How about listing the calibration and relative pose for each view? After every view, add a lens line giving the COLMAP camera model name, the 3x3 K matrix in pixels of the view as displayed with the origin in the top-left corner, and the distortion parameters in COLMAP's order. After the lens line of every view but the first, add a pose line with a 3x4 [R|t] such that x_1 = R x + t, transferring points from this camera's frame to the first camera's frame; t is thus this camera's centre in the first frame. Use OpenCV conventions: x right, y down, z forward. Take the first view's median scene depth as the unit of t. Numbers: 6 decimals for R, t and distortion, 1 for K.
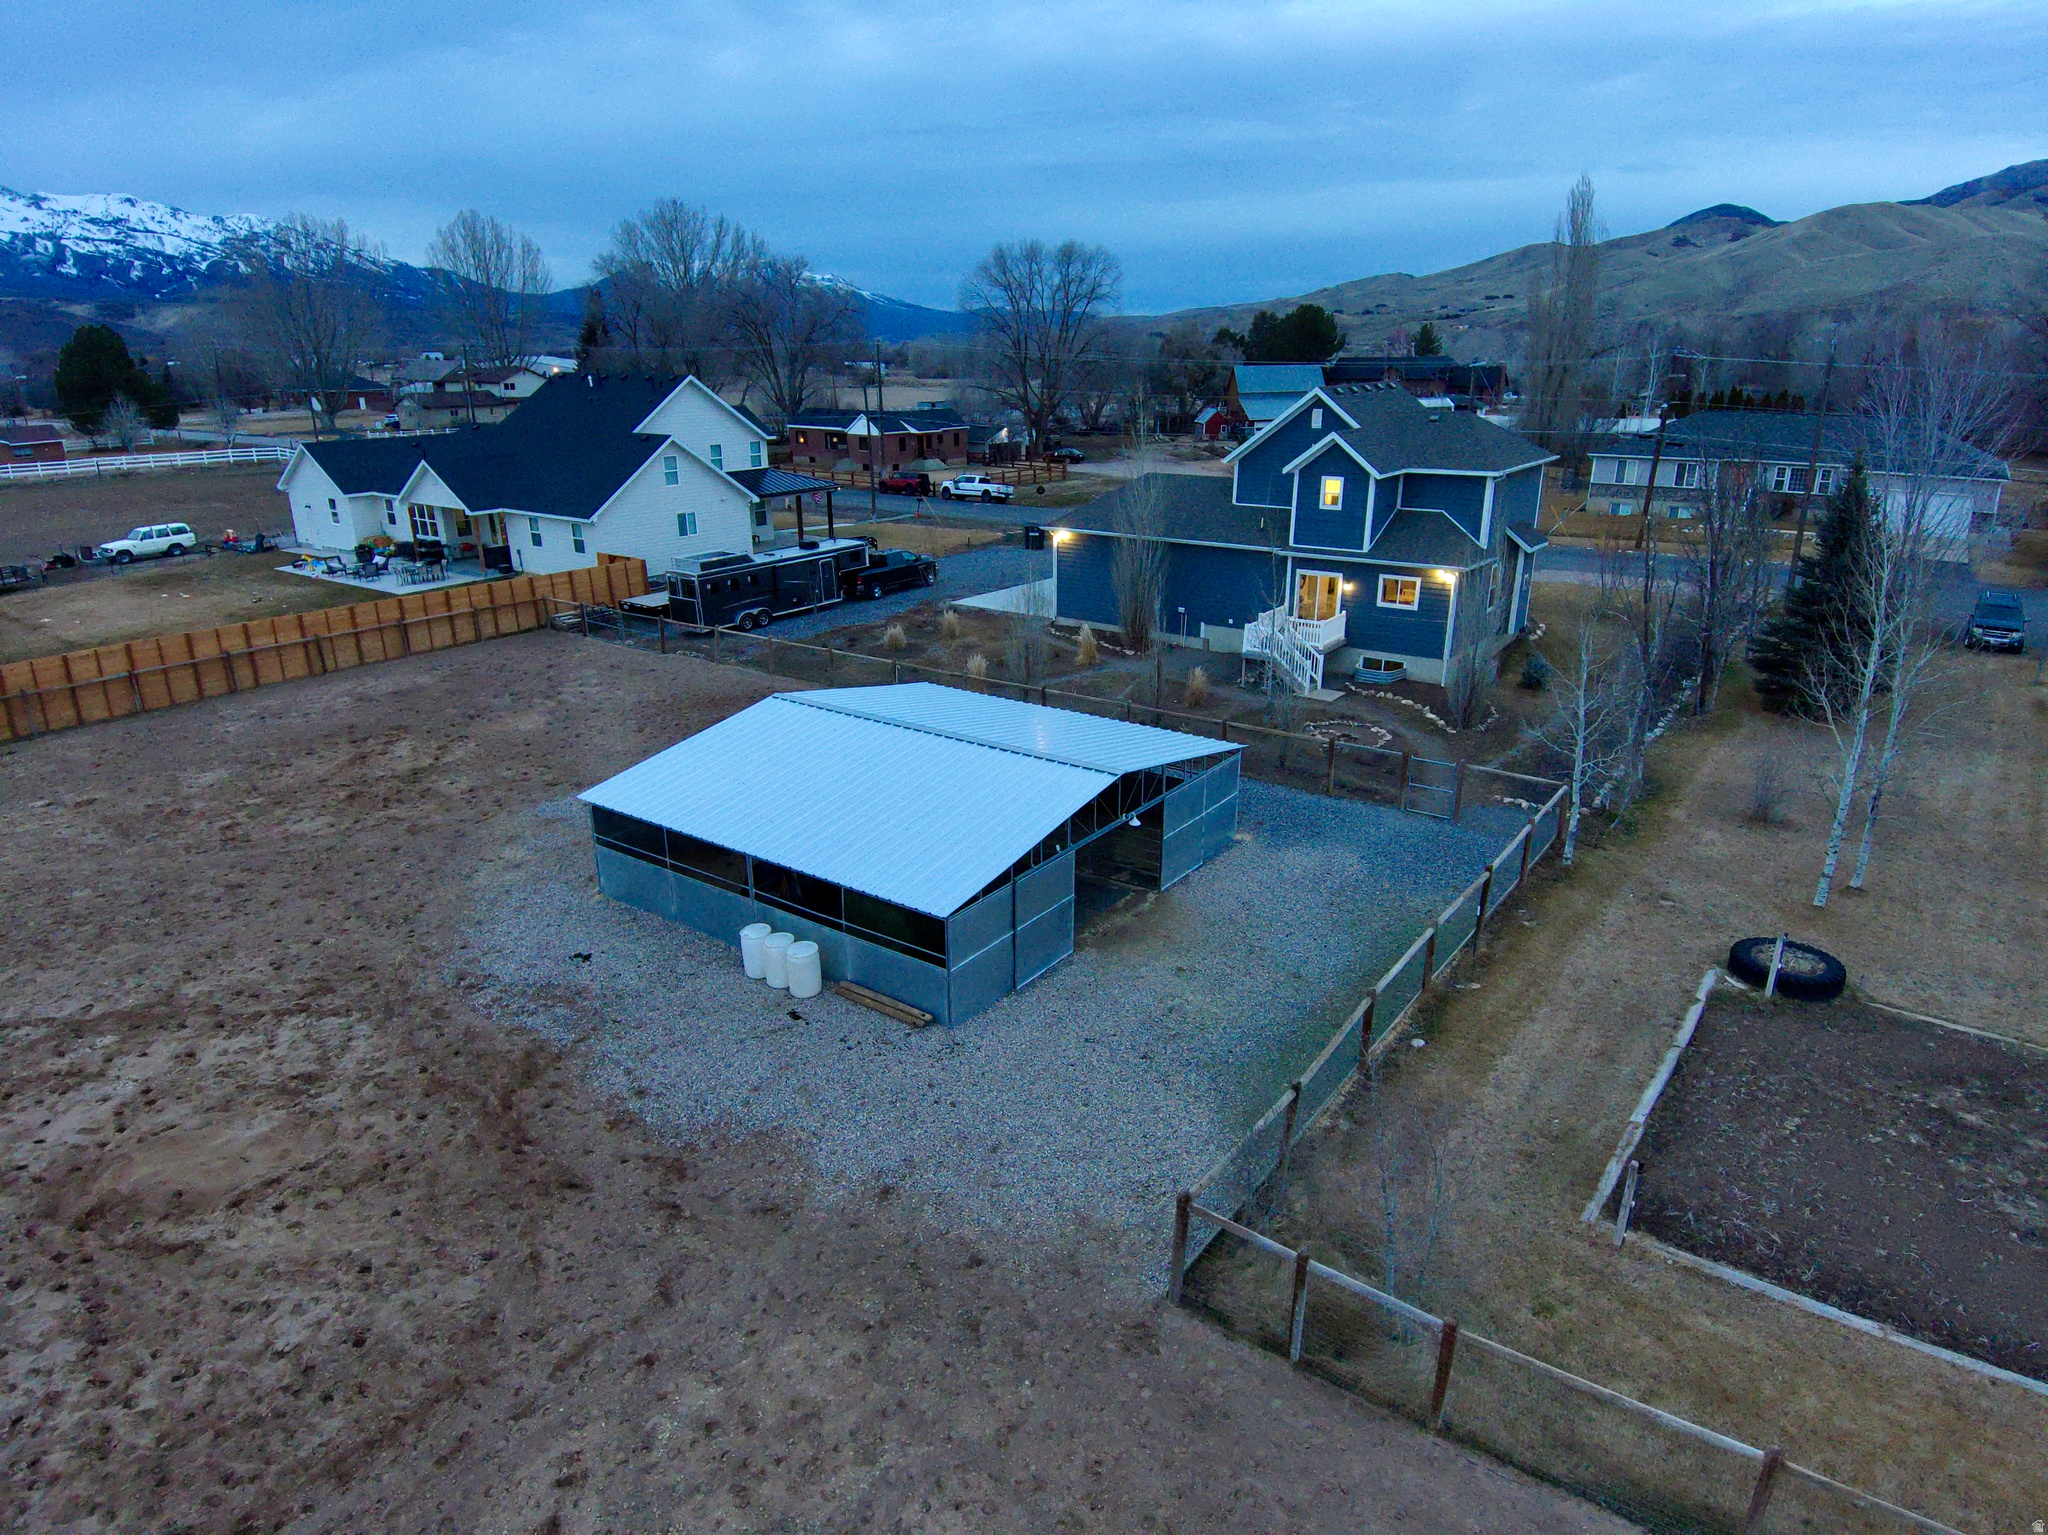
lens RADIAL K [[1206.1, 0, 1025.9], [0, 1206.1, 764.2], [0, 0, 1]] dist [0.079355, -0.108535]
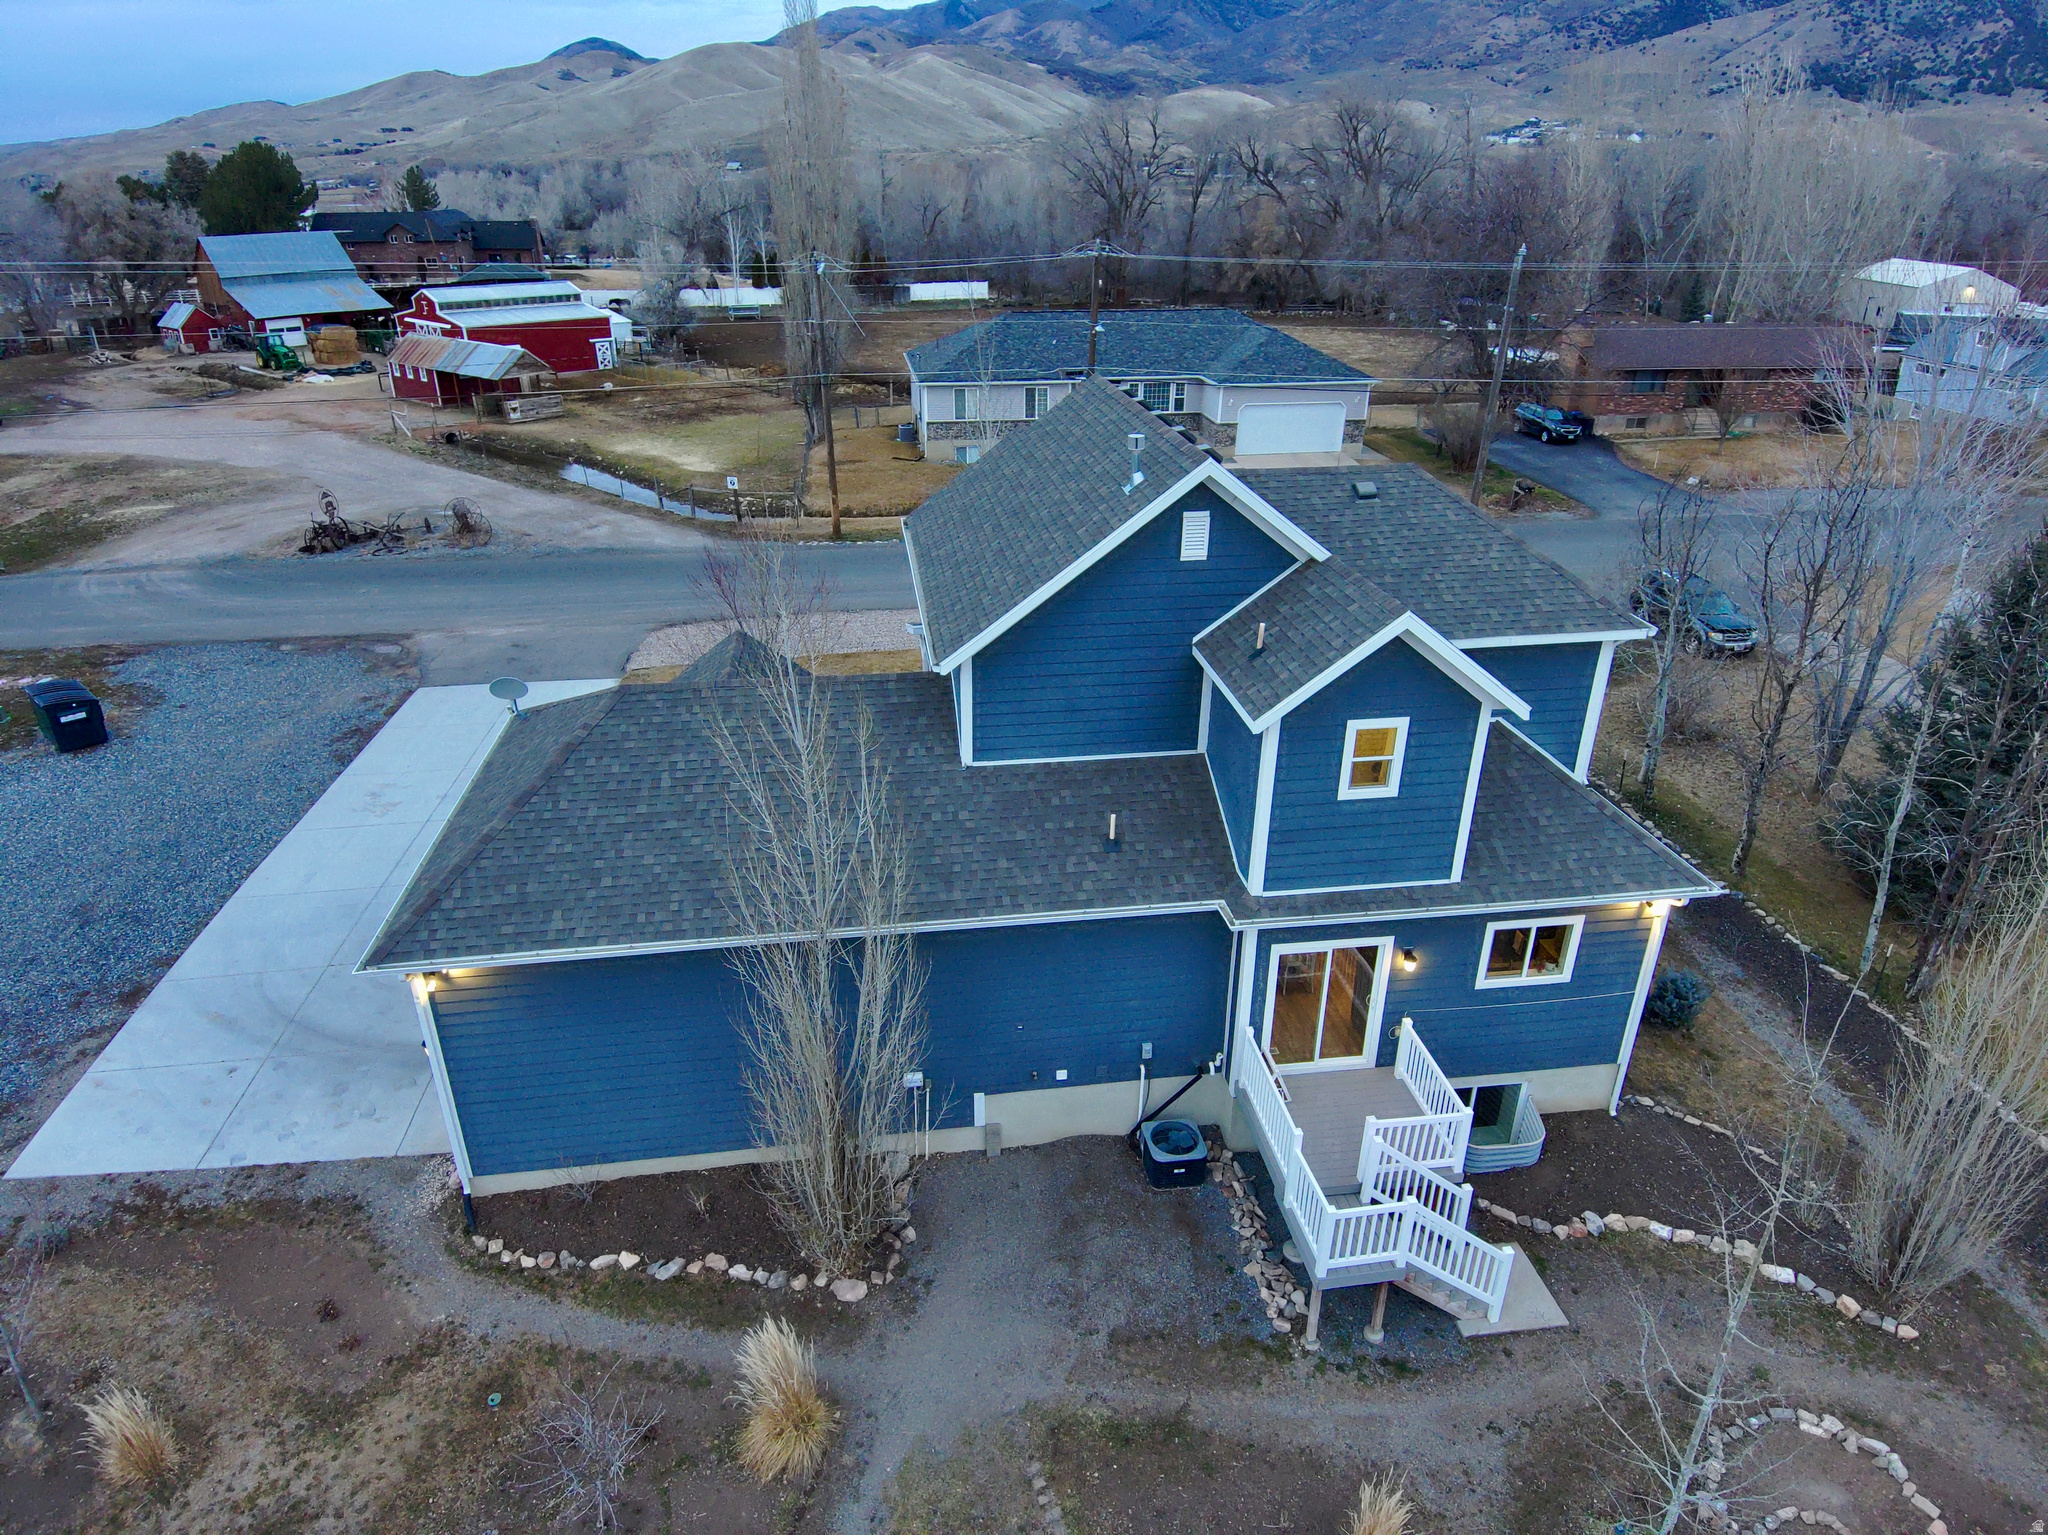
lens RADIAL K [[1206.1, 0, 1025.9], [0, 1206.1, 764.2], [0, 0, 1]] dist [0.079355, -0.108535]
pose [[0.712361, -0.297366, 0.635701, -0.225446], [0.223414, 0.954761, 0.196259, -1.260882], [-0.665303, 0.002217, 0.746570, 3.163248]]
